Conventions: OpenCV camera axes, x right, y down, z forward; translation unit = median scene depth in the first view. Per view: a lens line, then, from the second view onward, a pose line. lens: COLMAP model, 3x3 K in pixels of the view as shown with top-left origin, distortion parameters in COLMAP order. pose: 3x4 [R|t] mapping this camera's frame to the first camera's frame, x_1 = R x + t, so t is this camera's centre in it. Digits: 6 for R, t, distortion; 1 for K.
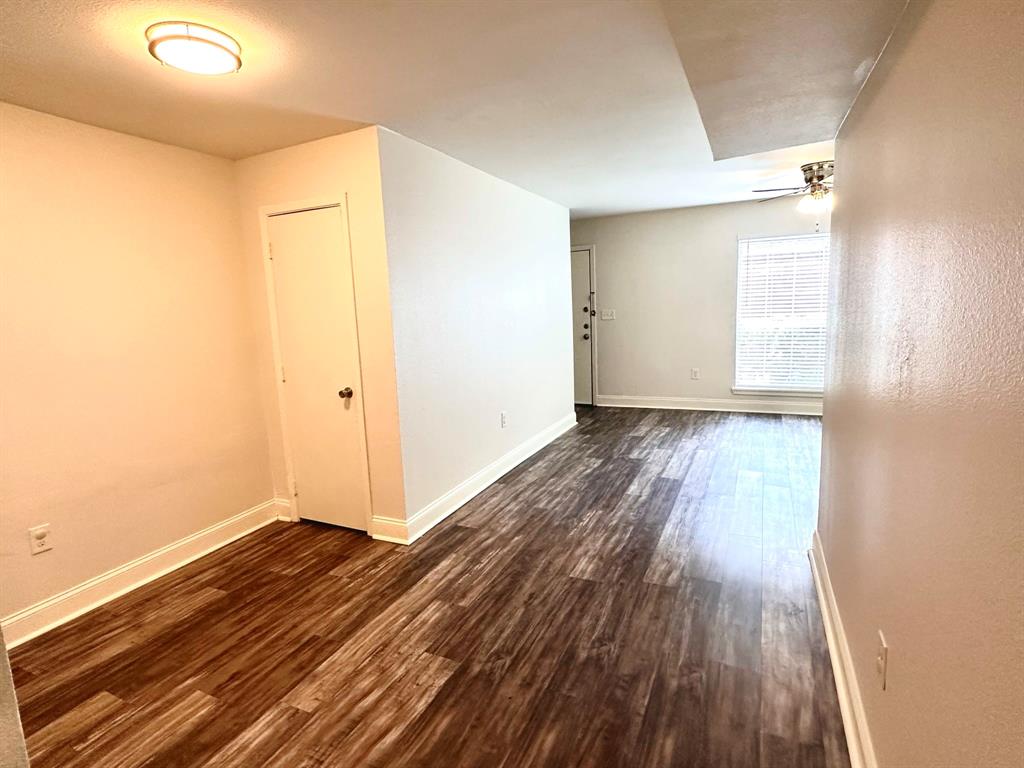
lens RADIAL K [[522.4, 0, 511.4], [0, 522.4, 381.7], [0, 0, 1]] dist [-0.001957, 0.000615]
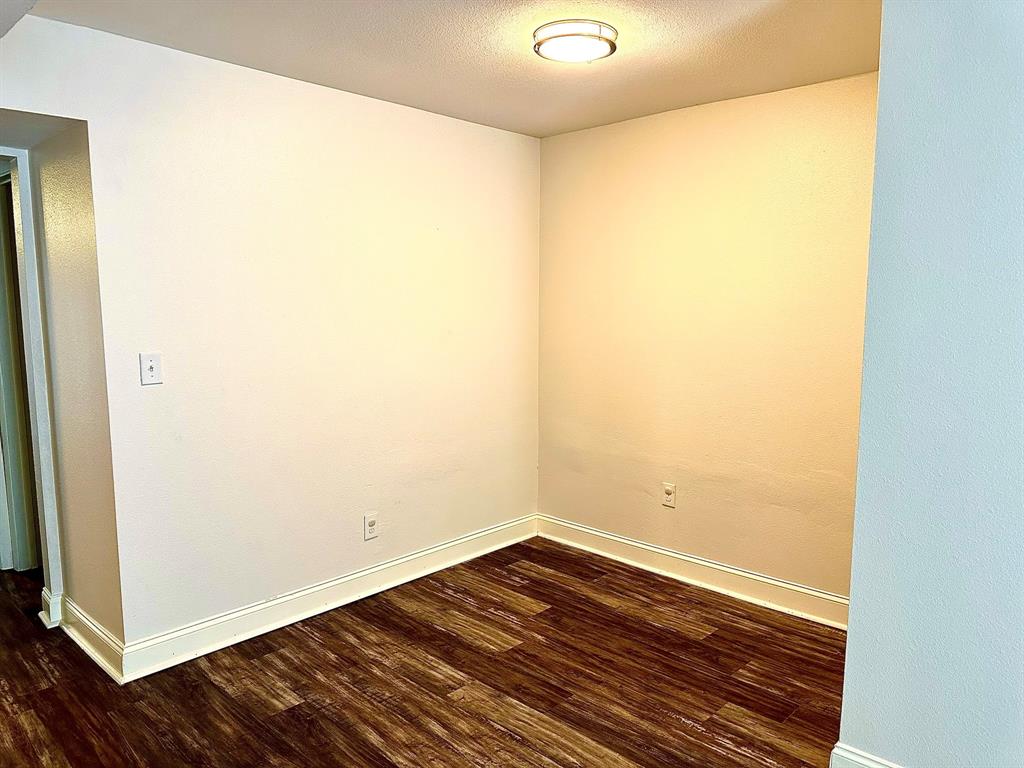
lens RADIAL K [[718.8, 0, 523.7], [0, 718.8, 399.0], [0, 0, 1]] dist [0.036565, -0.060919]
pose [[-0.302325, 0.186072, -0.934867, 0.530685], [-0.135235, 0.962469, 0.235299, -0.194145], [0.943563, 0.197563, -0.265815, 0.930335]]
